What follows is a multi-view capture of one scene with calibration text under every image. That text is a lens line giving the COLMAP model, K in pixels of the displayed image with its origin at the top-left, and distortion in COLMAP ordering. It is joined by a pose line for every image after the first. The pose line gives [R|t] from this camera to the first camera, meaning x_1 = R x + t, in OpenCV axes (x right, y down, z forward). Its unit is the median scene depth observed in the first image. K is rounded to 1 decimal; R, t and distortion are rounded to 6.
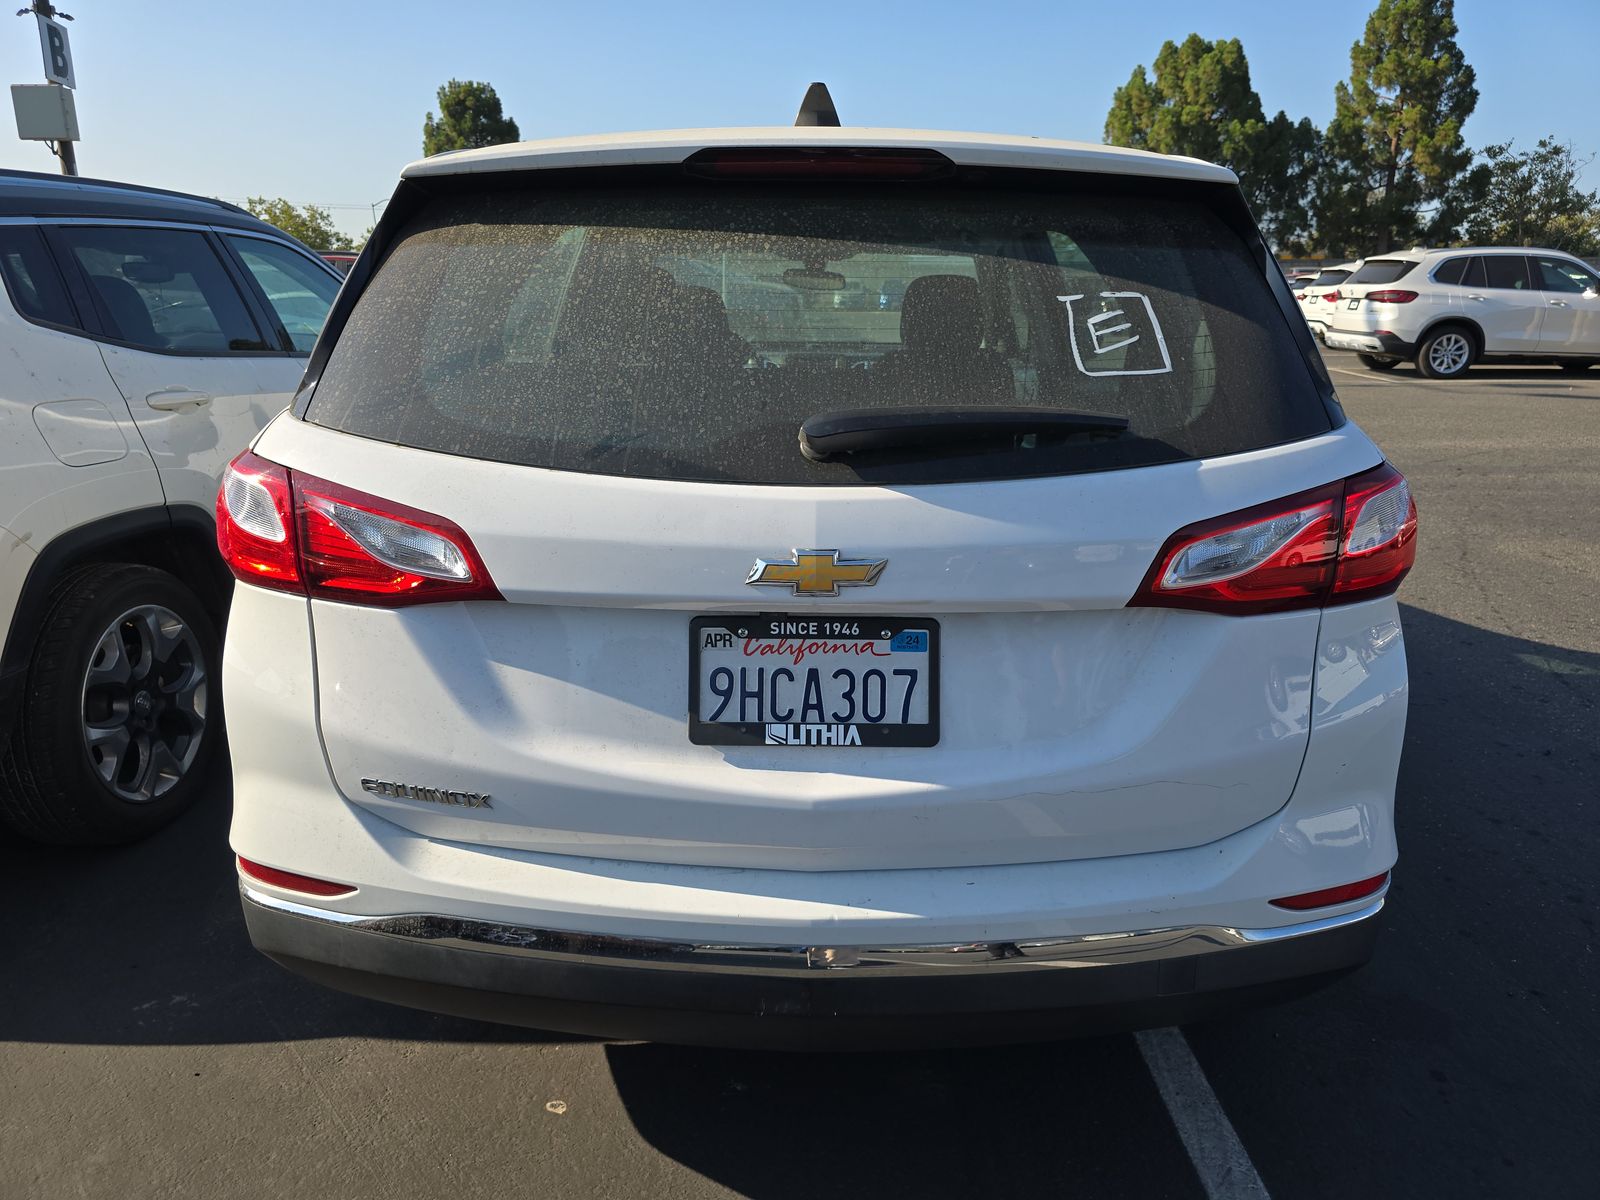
lens RADIAL K [[1075.2, 0, 803.2], [0, 1075.2, 605.5], [0, 0, 1]] dist [0.050294, -0.044610]
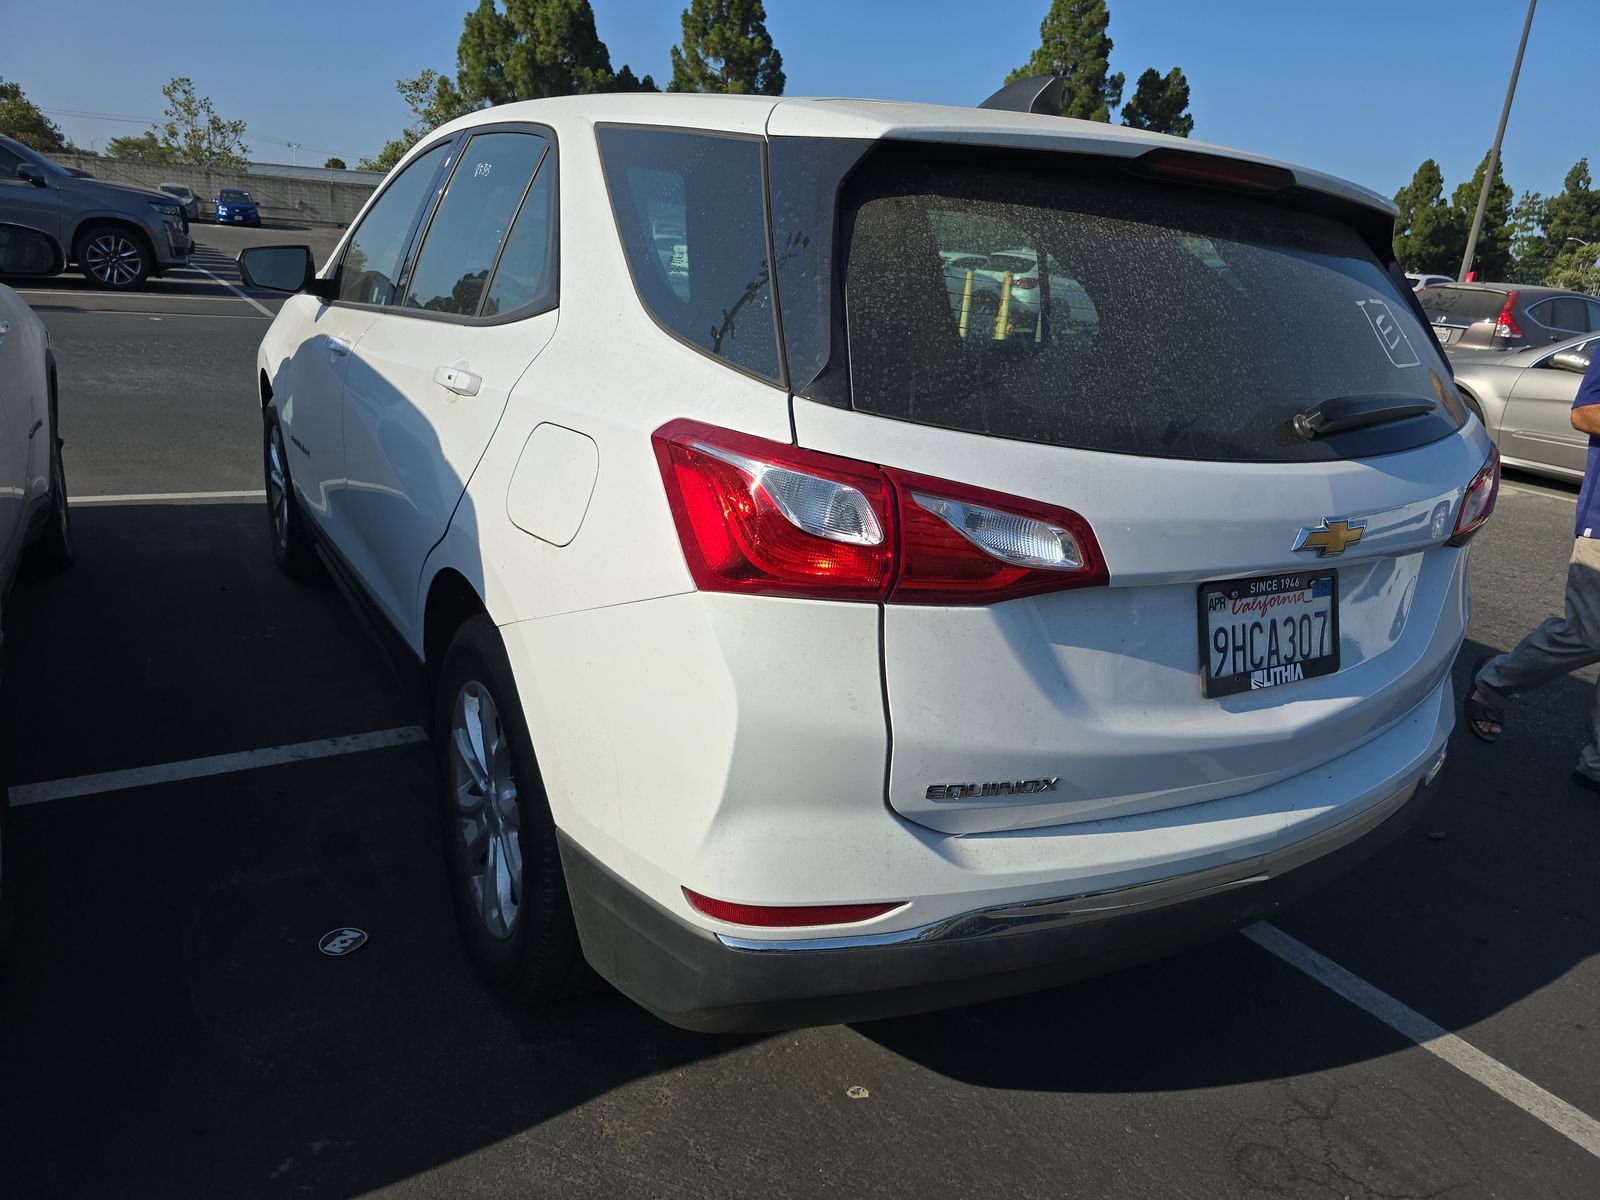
lens RADIAL K [[1075.2, 0, 803.2], [0, 1075.2, 605.5], [0, 0, 1]] dist [0.050294, -0.044610]
pose [[0.852139, -0.101867, 0.513305, -1.021951], [0.074212, 0.994481, 0.074157, -0.080941], [-0.518027, -0.025099, 0.854996, 0.262473]]
